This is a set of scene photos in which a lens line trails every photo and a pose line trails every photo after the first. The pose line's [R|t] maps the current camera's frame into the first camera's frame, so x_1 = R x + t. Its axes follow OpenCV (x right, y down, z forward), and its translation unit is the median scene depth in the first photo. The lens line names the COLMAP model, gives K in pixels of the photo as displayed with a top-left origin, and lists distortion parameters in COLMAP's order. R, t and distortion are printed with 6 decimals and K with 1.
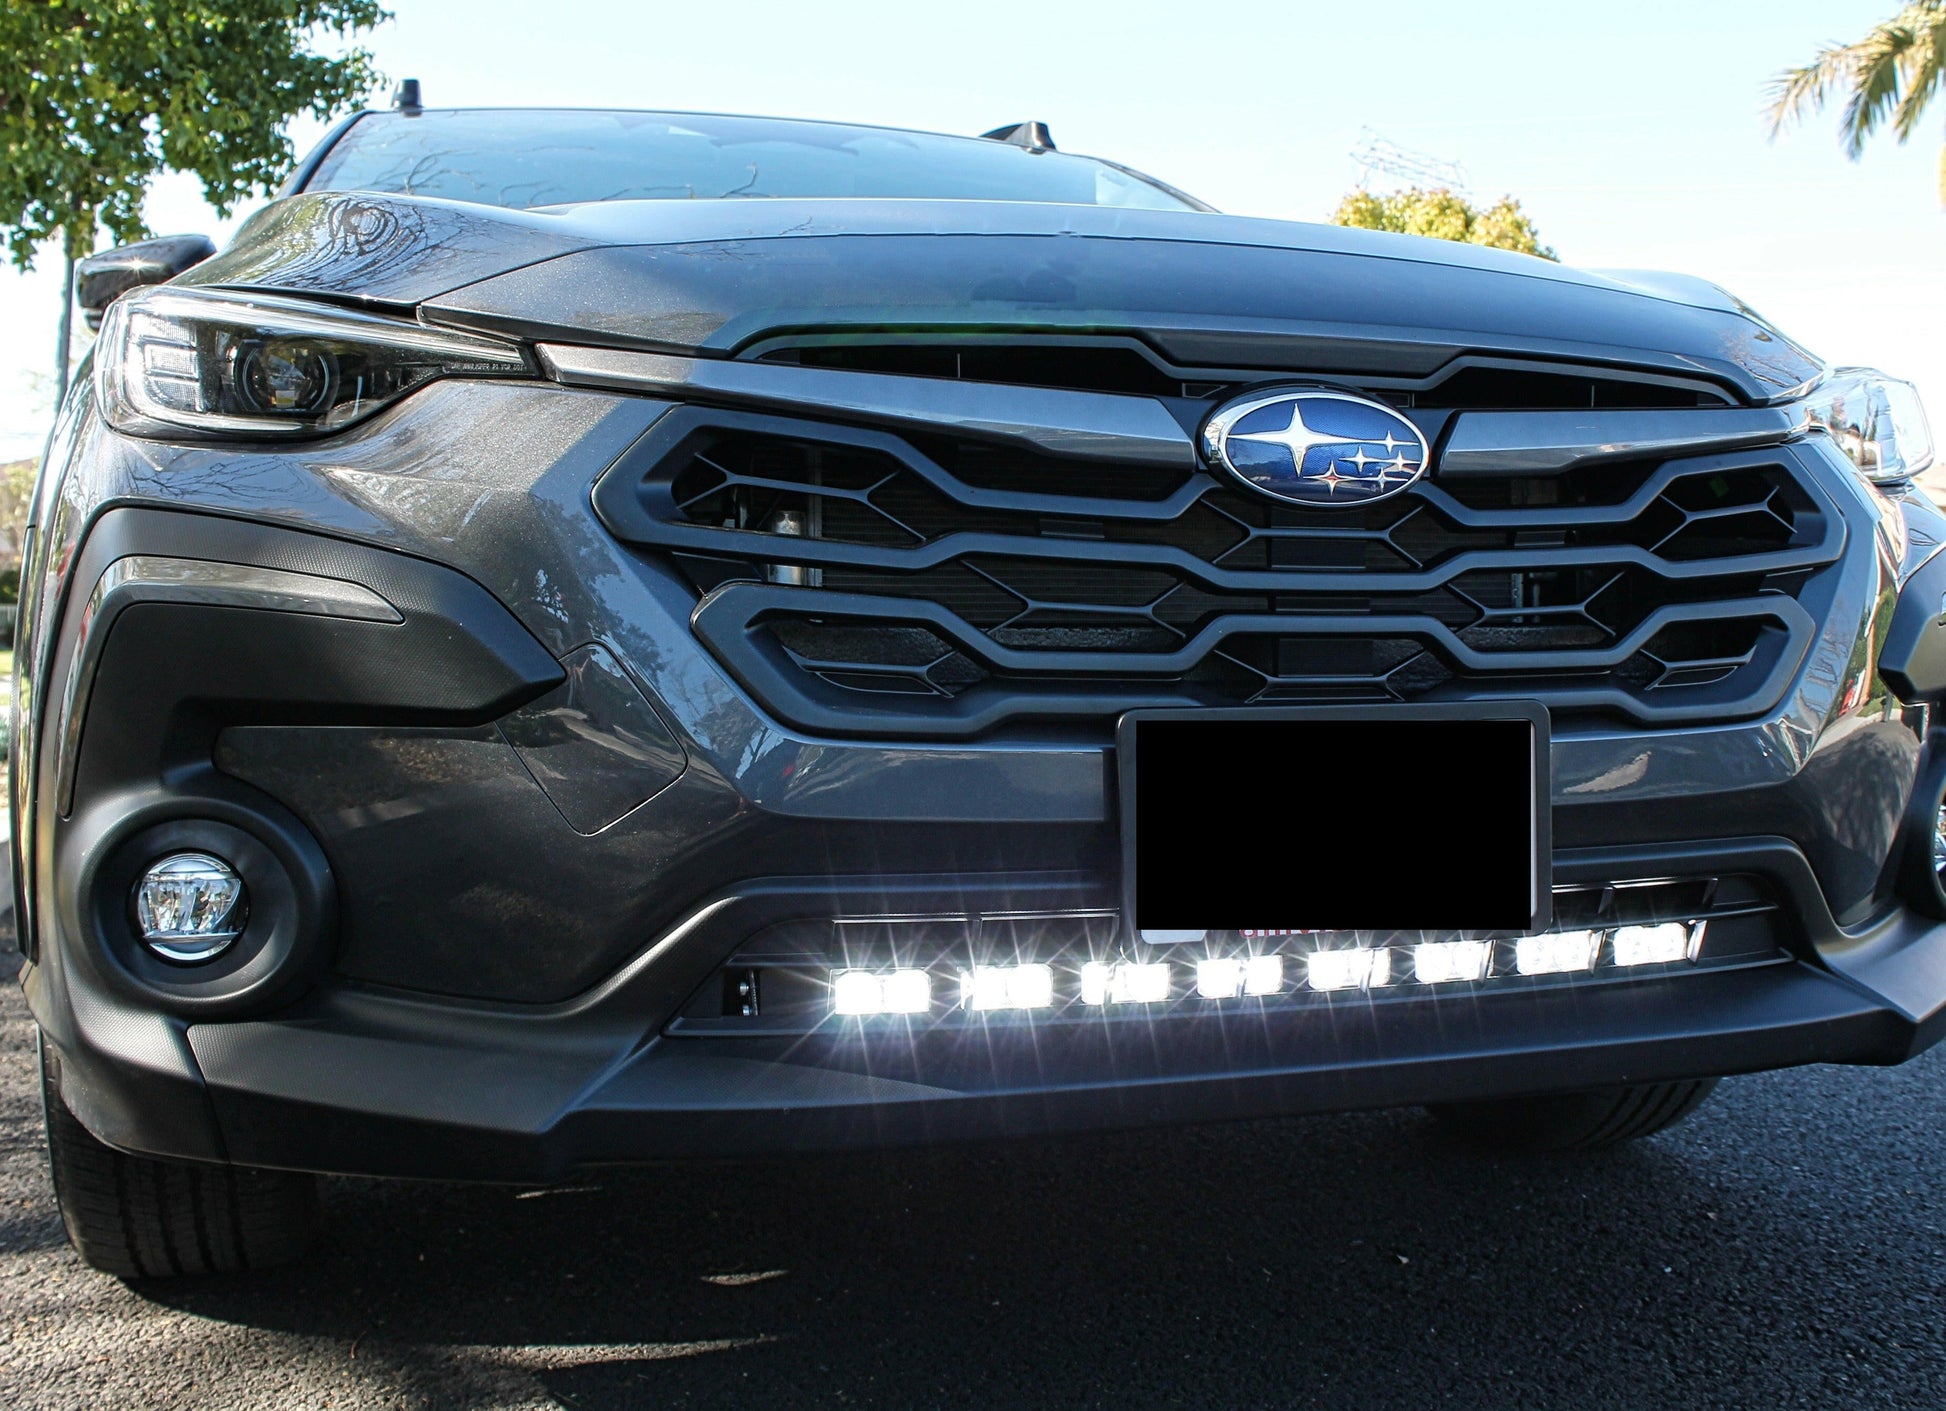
lens RADIAL K [[1919.3, 0, 991.7], [0, 1919.3, 688.4], [0, 0, 1]] dist [-0.090493, 0.000000]
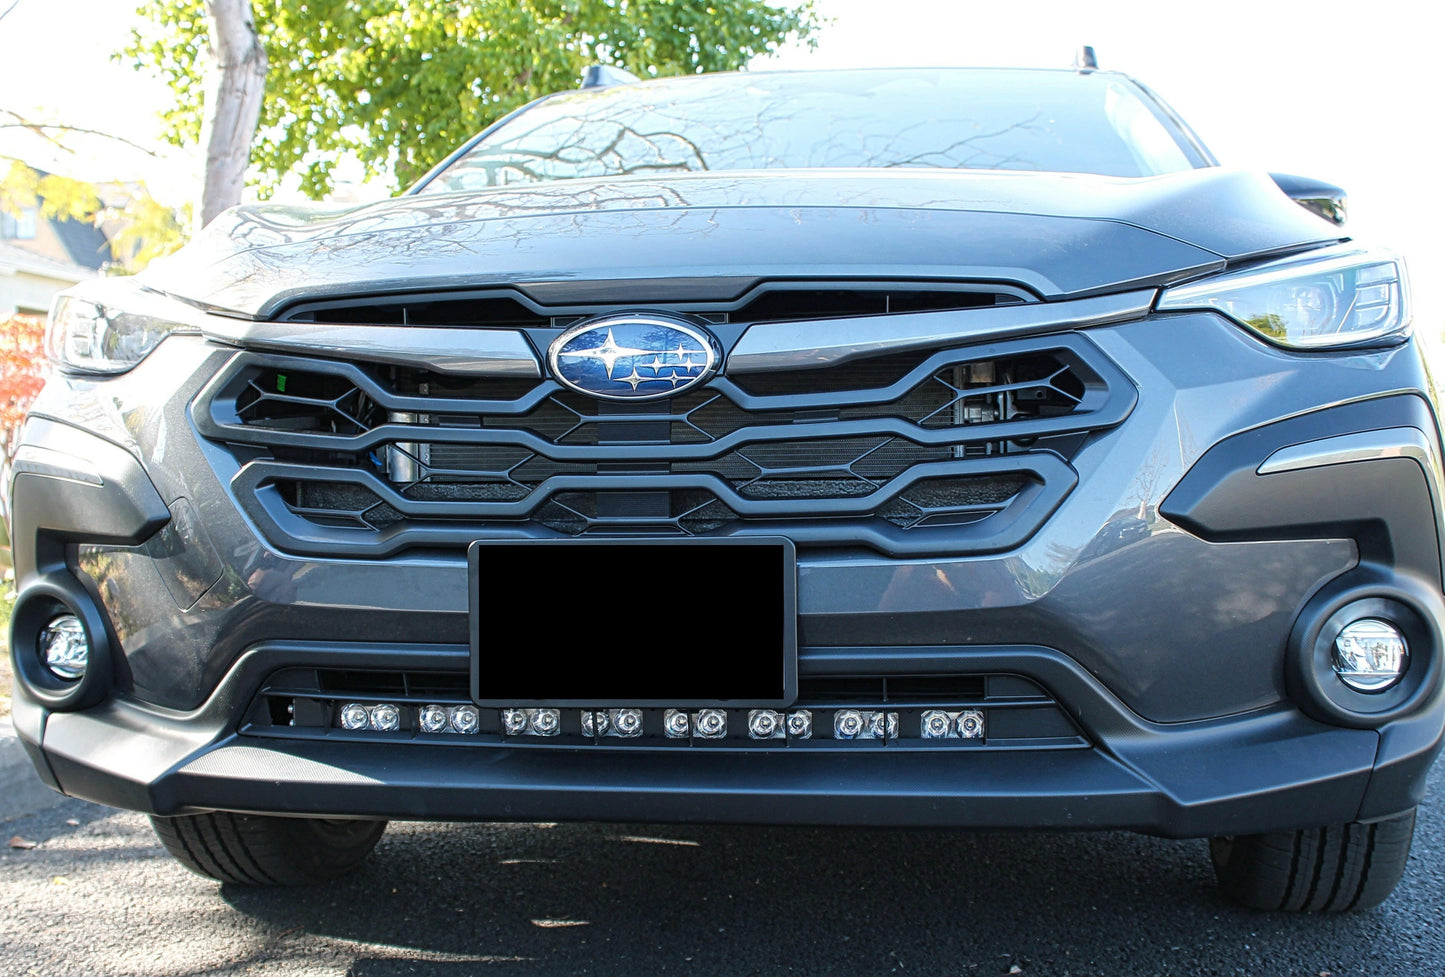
lens RADIAL K [[1607.3, 0, 745.6], [0, 1607.3, 530.3], [0, 0, 1]] dist [-0.079076, 0.000000]
pose [[0.903200, 0.010606, -0.429089, 0.701924], [-0.002036, 0.999789, 0.020427, -0.019741], [0.429216, -0.017576, 0.903031, -0.045106]]
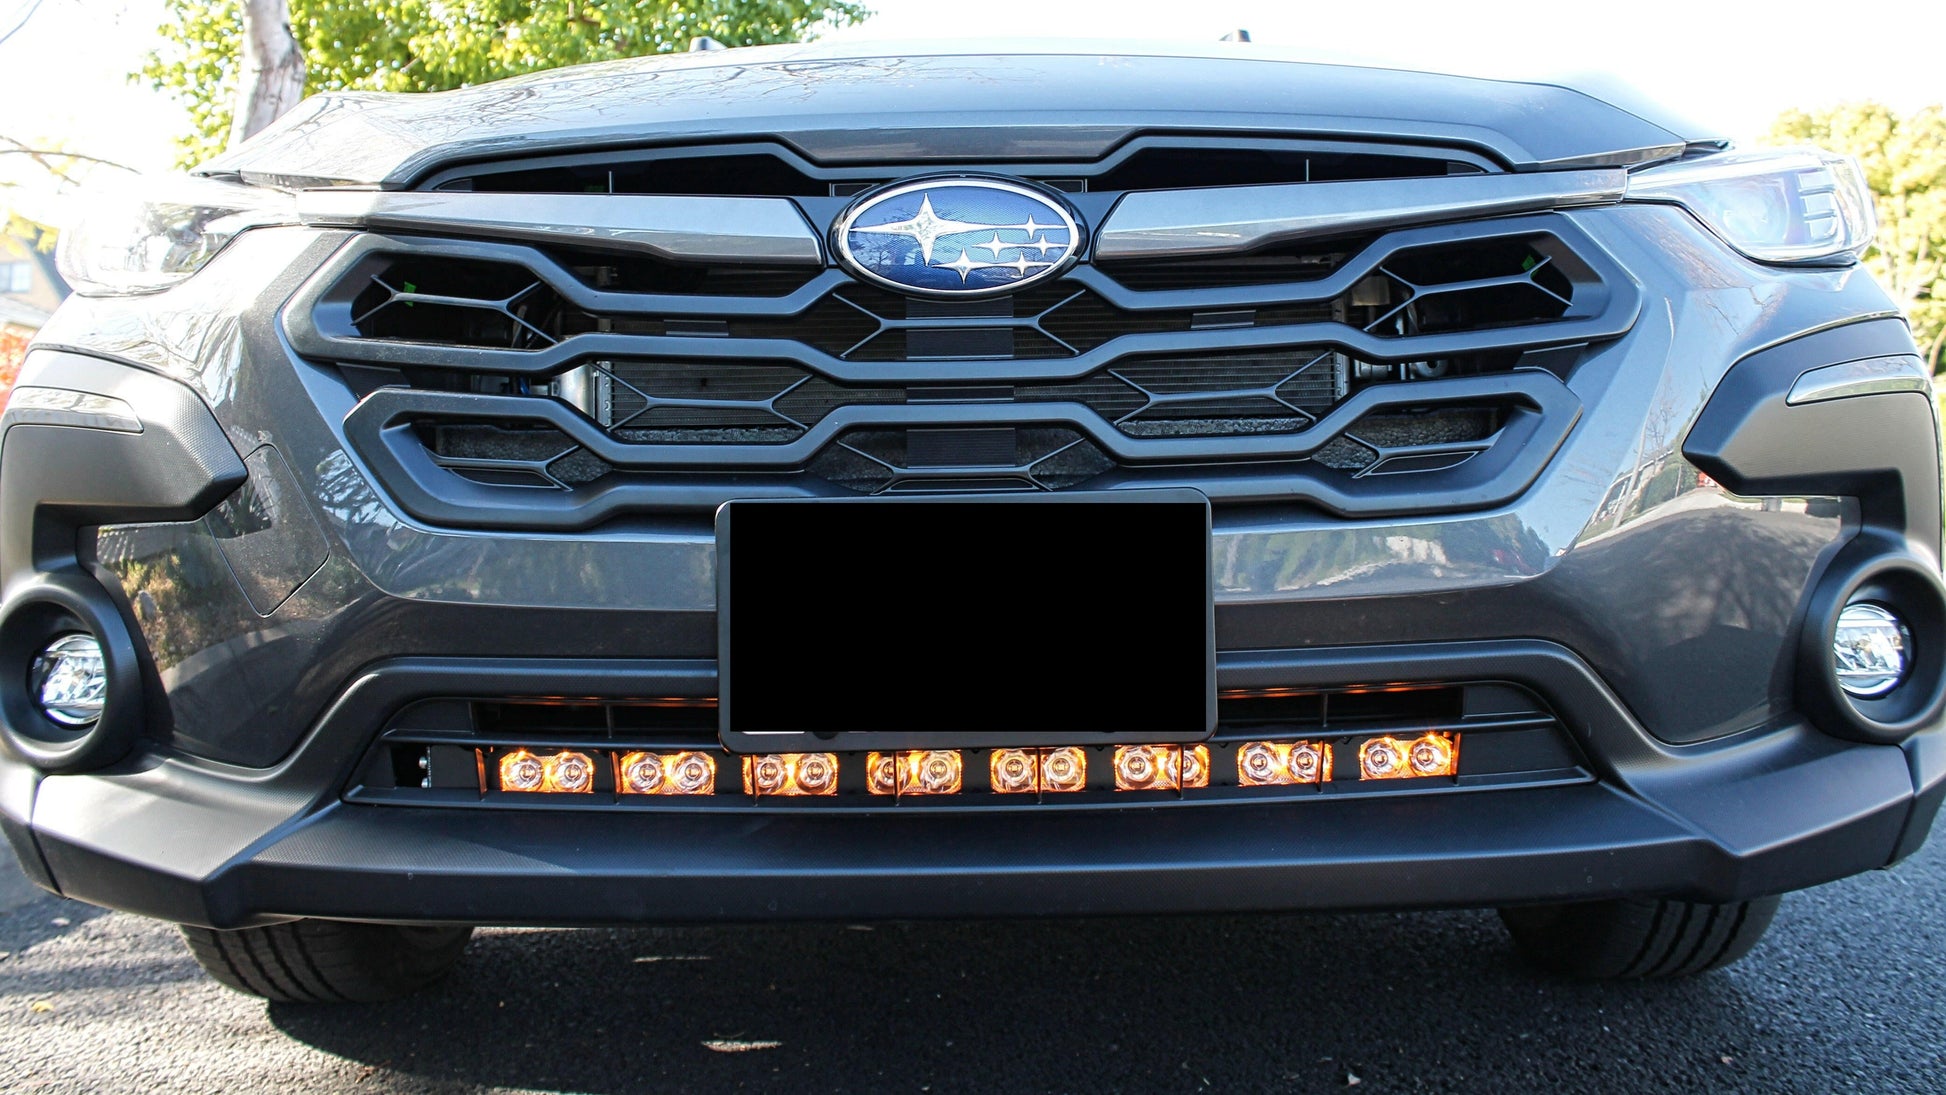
lens RADIAL K [[1586.4, 0, 991.7], [0, 1586.4, 461.2], [0, 0, 1]] dist [-0.097834, 0.040014]
pose [[0.954500, -0.025065, -0.297156, 0.394698], [0.006692, 0.998011, -0.062685, 0.038636], [0.298136, 0.057844, 0.952769, 0.210908]]
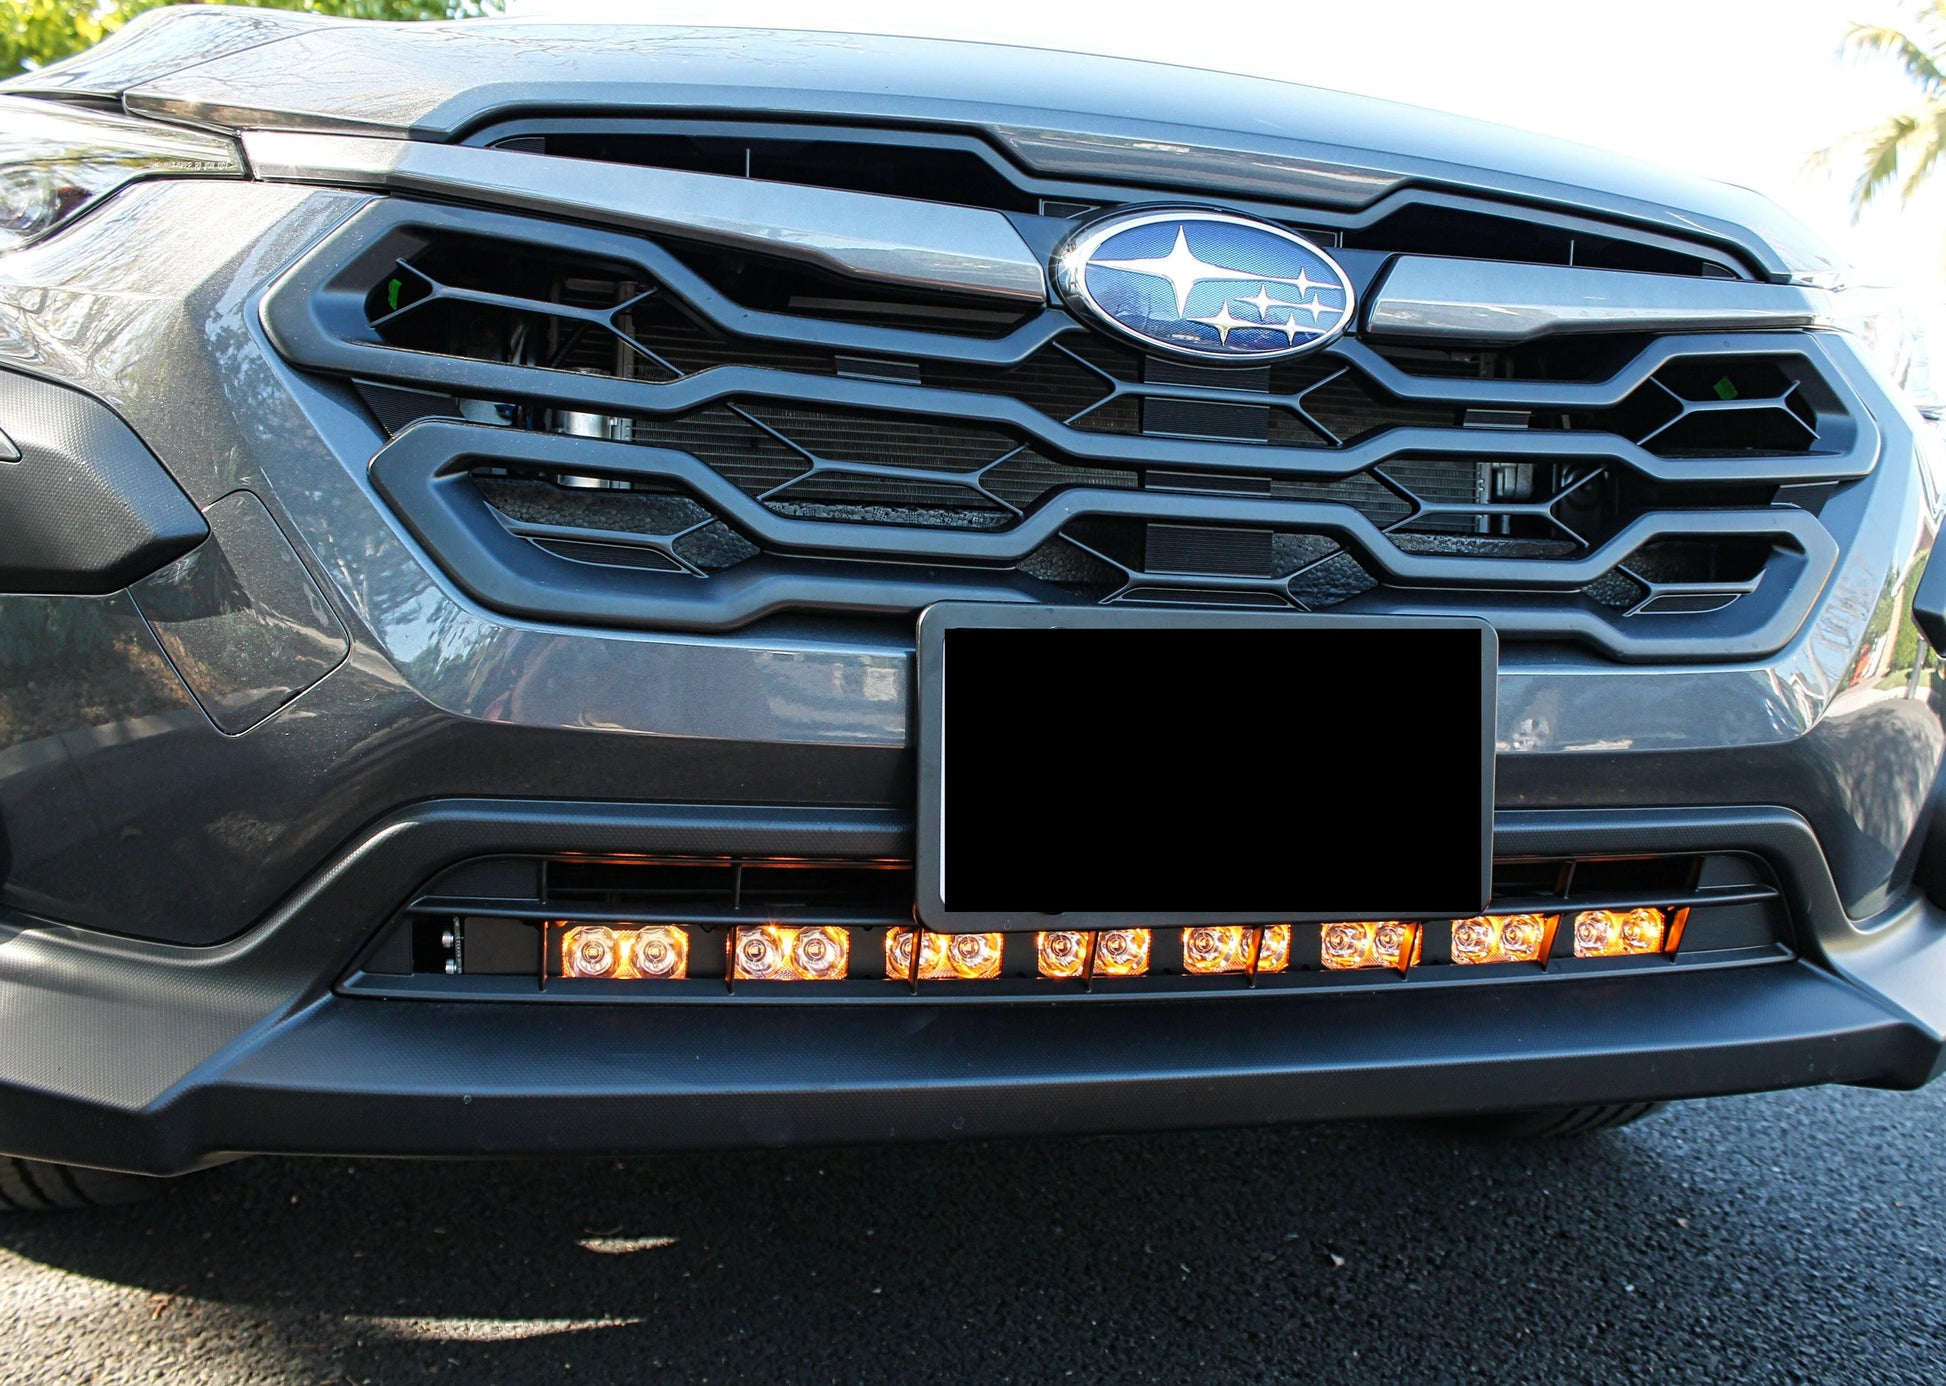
lens RADIAL K [[1664.1, 0, 1009.0], [0, 1664.1, 705.3], [0, 0, 1]] dist [-0.118017, 0.063948]
pose [[0.998419, 0.037466, -0.041904, 0.113221], [-0.036631, 0.999118, 0.020525, 0.032693], [0.042636, -0.018957, 0.998911, 0.291277]]
